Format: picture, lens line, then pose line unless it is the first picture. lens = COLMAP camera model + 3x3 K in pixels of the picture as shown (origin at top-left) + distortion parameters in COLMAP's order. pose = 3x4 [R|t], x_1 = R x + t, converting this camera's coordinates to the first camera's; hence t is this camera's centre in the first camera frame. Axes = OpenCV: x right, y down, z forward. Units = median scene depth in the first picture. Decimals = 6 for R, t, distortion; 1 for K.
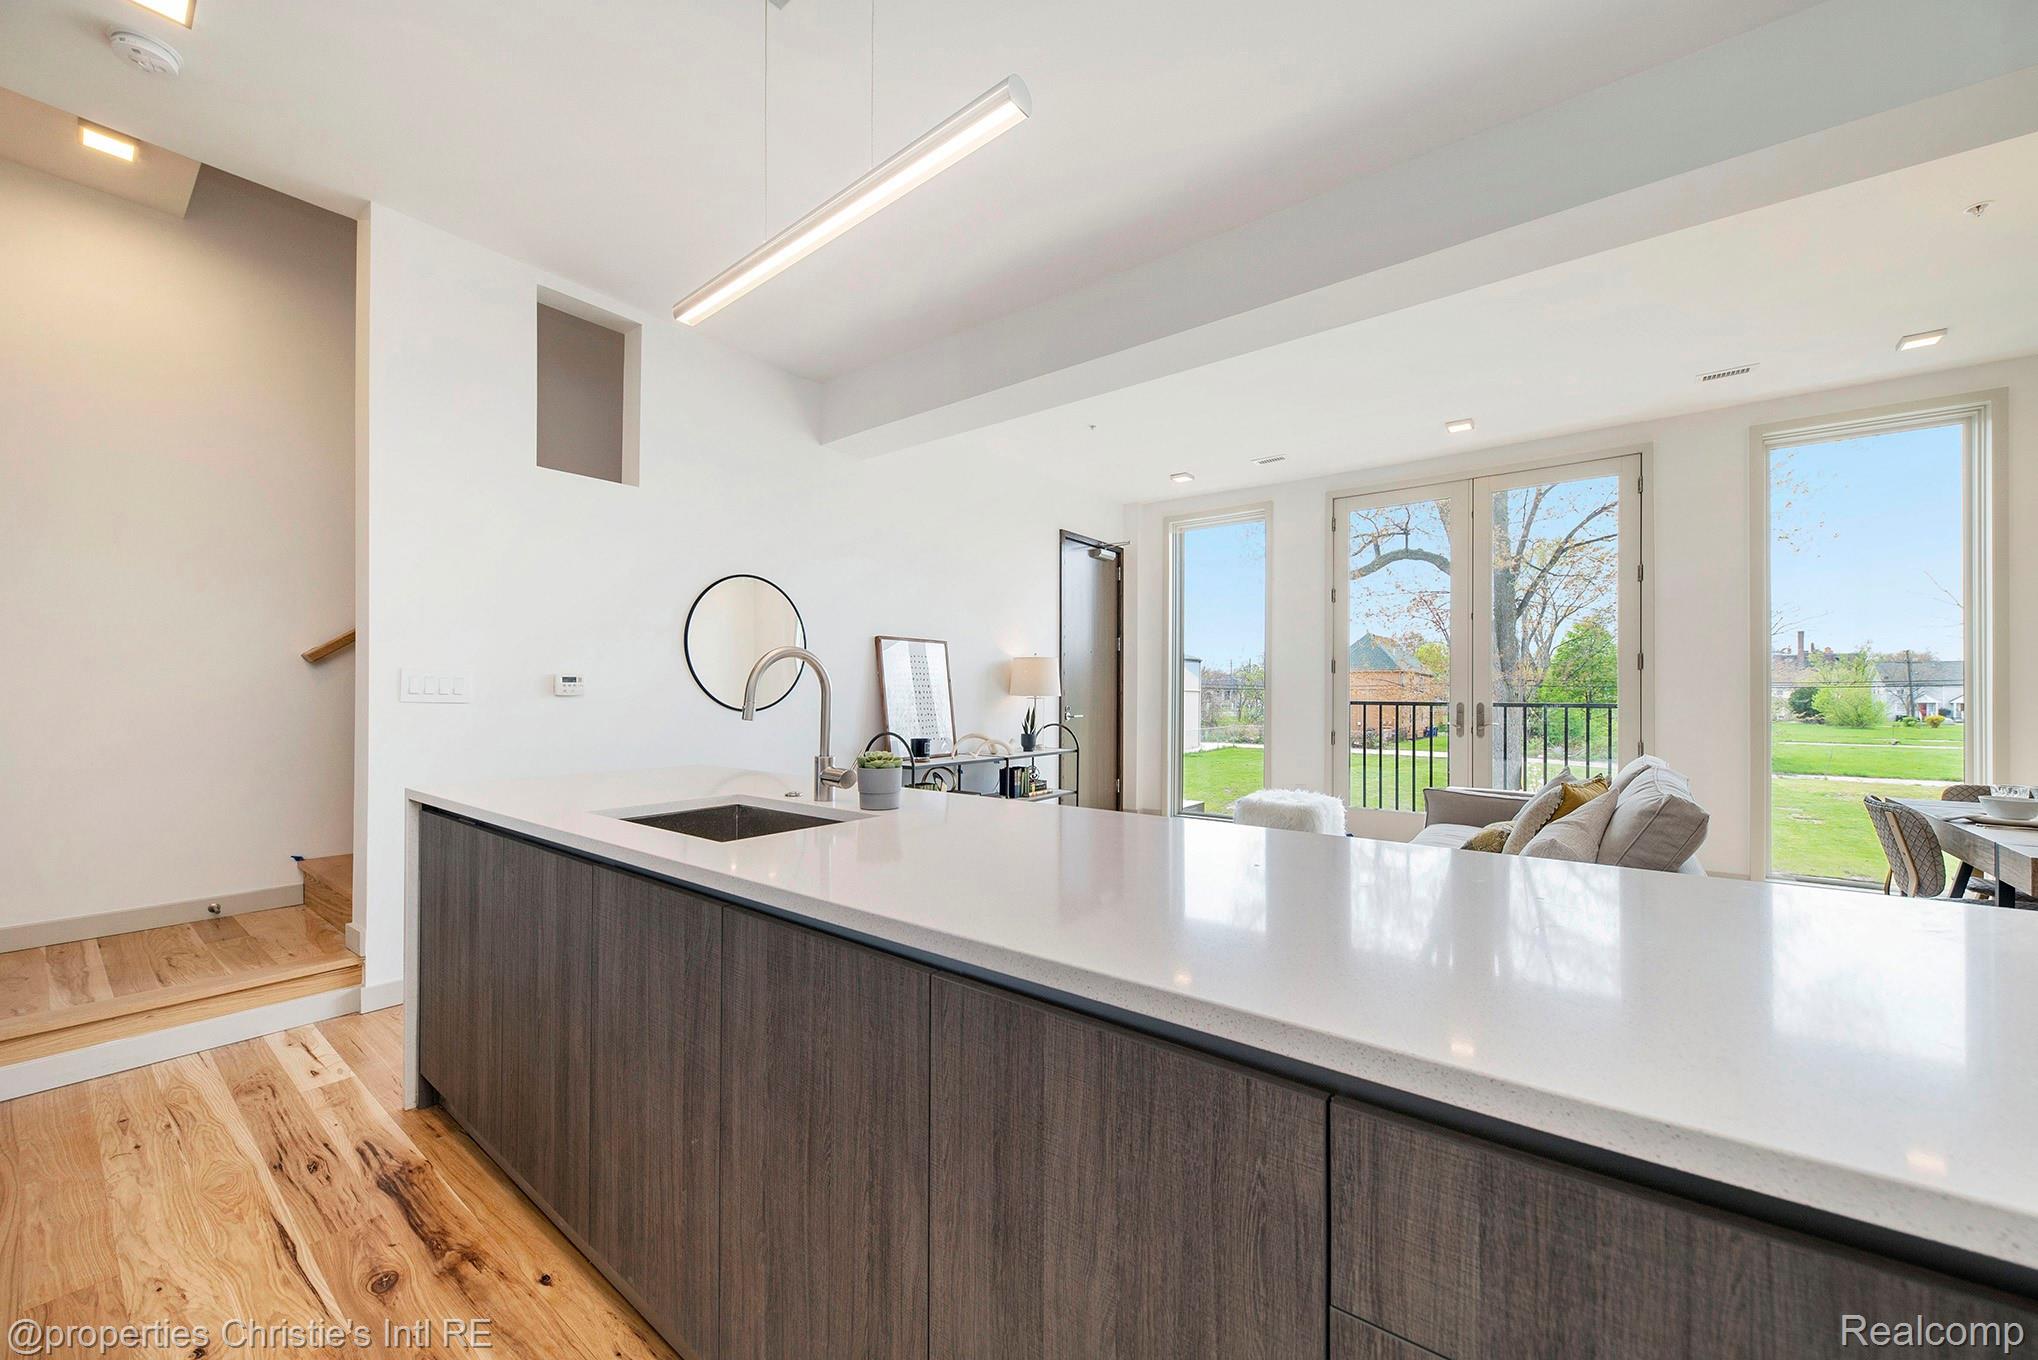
lens RADIAL K [[763.9, 0, 1019.0], [0, 763.9, 680.0], [0, 0, 1]] dist [0.020762, -0.000029]
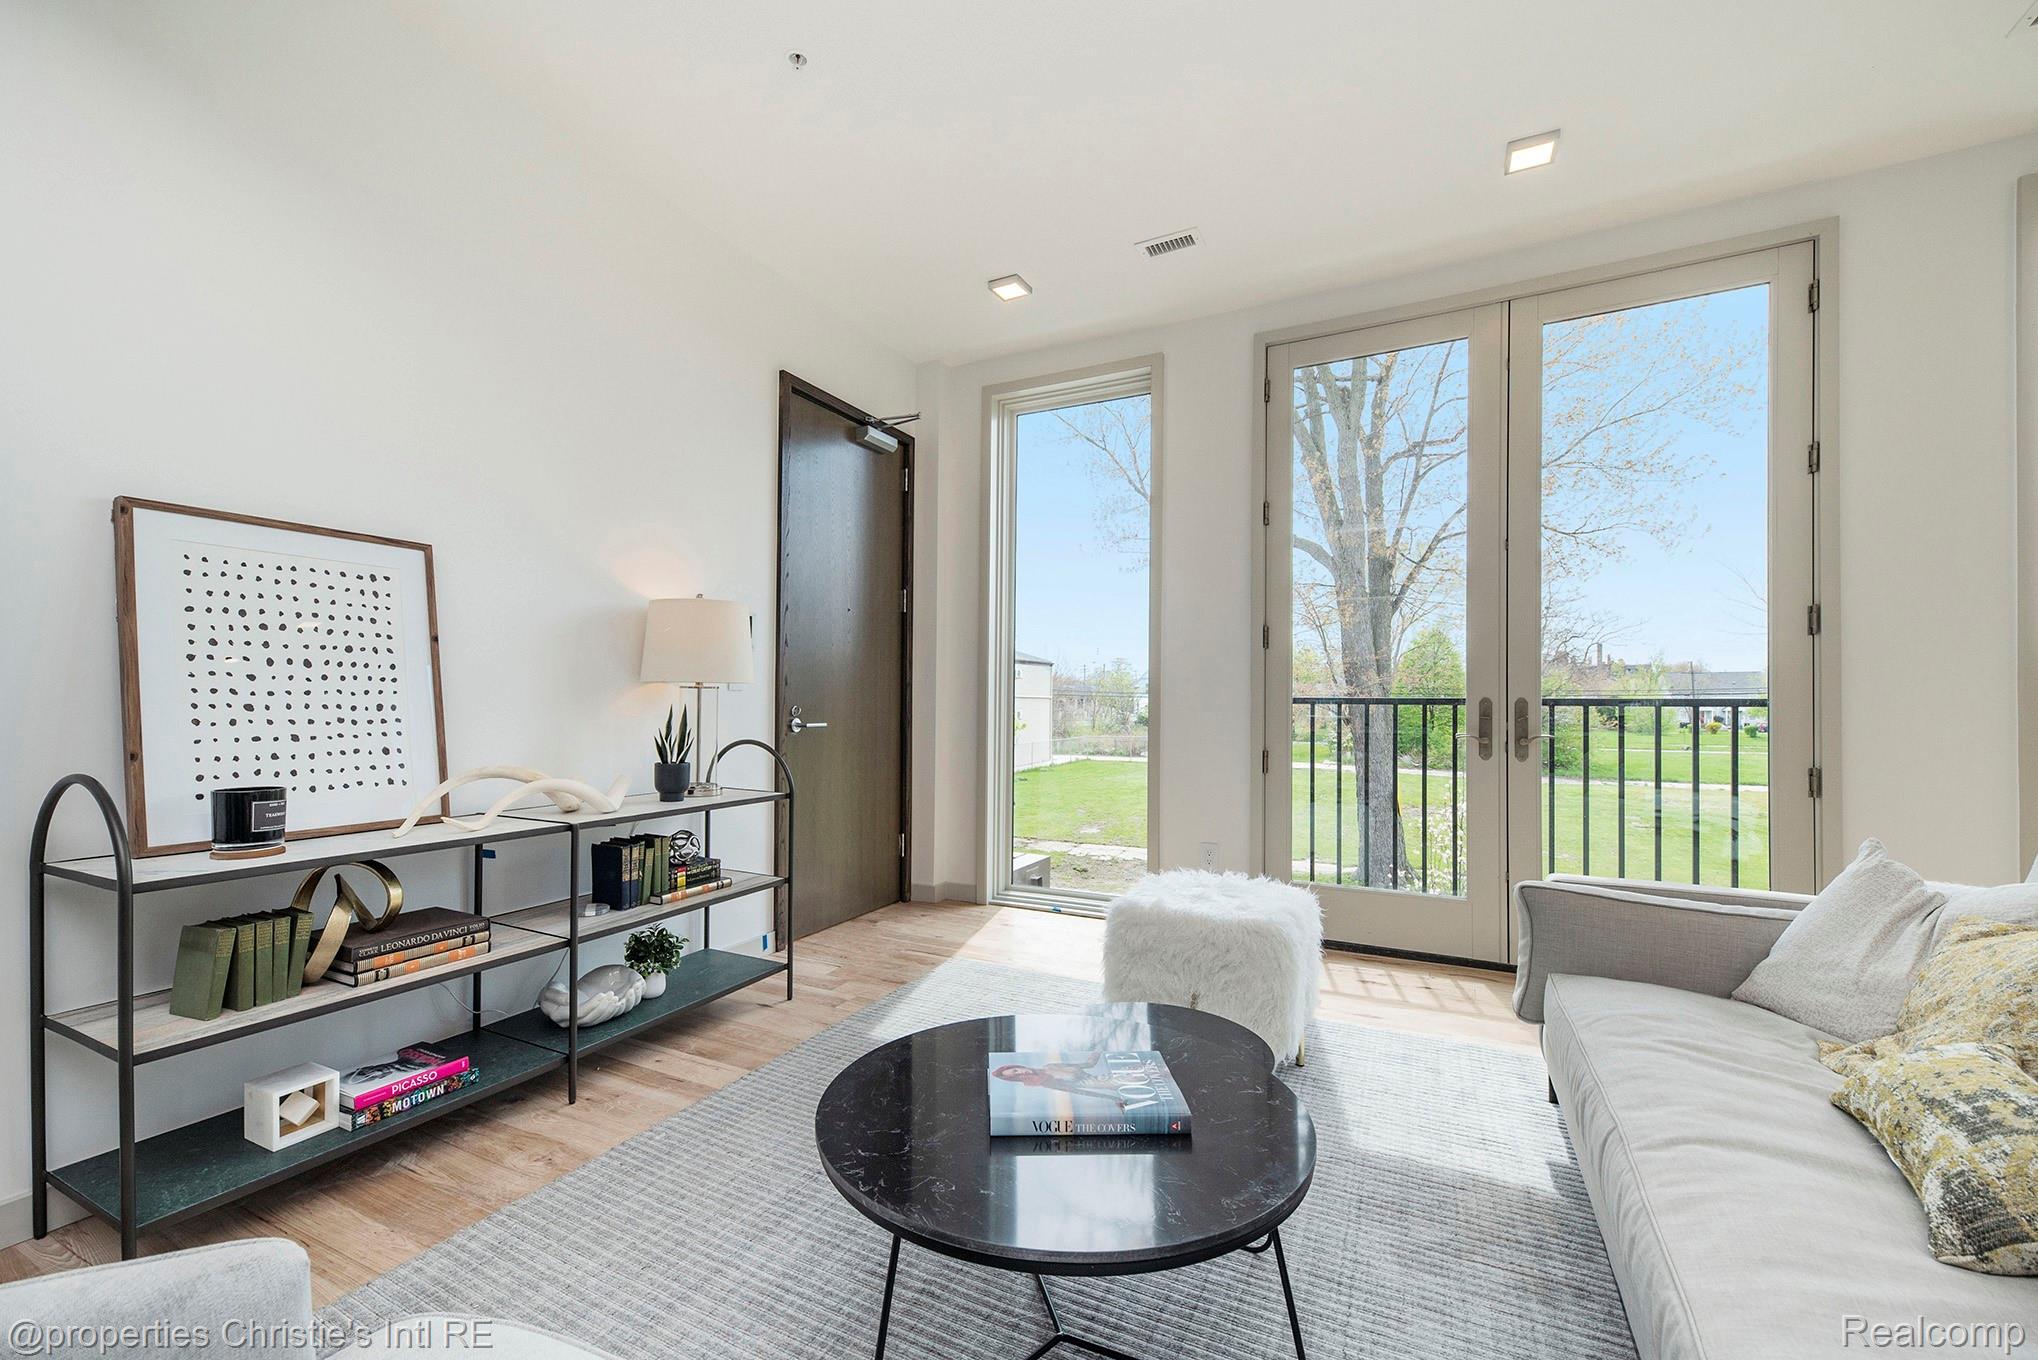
lens RADIAL K [[833.4, 0, 1007.2], [0, 833.4, 681.5], [0, 0, 1]] dist [-0.001330, -0.000229]
pose [[0.984156, 0.006257, 0.177195, 0.105082], [-0.005146, 0.999964, -0.006734, 0.019706], [-0.177230, 0.005715, 0.984153, 0.401112]]
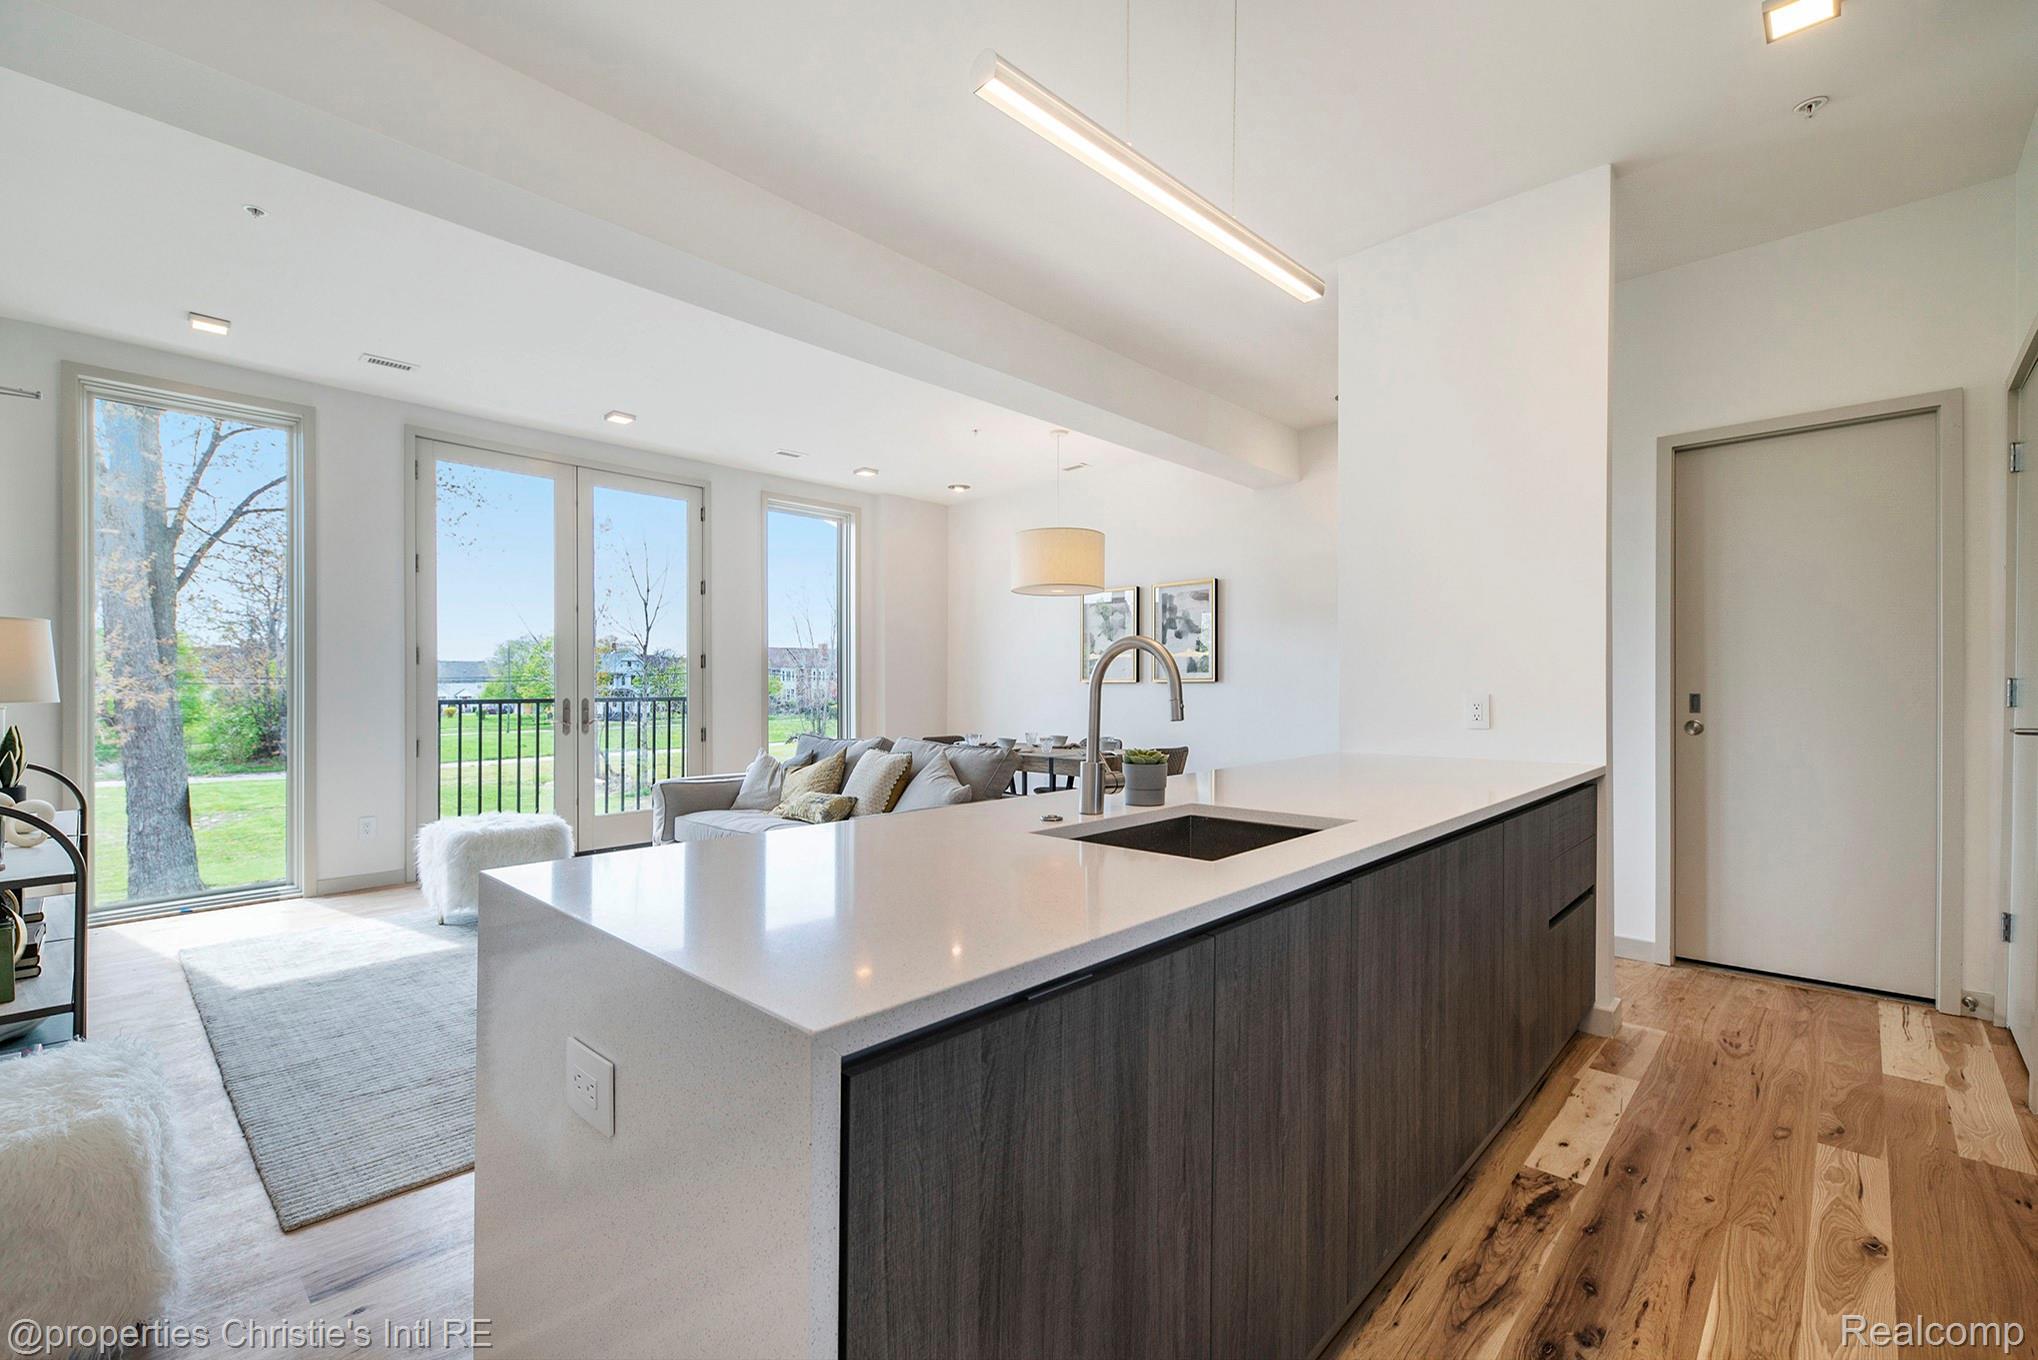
lens RADIAL K [[873.7, 0, 1012.0], [0, 873.7, 685.4], [0, 0, 1]] dist [0.014018, -0.013879]
pose [[0.108088, -0.001114, 0.994141, -0.373342], [-0.009781, 0.999950, 0.002184, 0.004351], [-0.994093, -0.009960, 0.108072, 0.300762]]
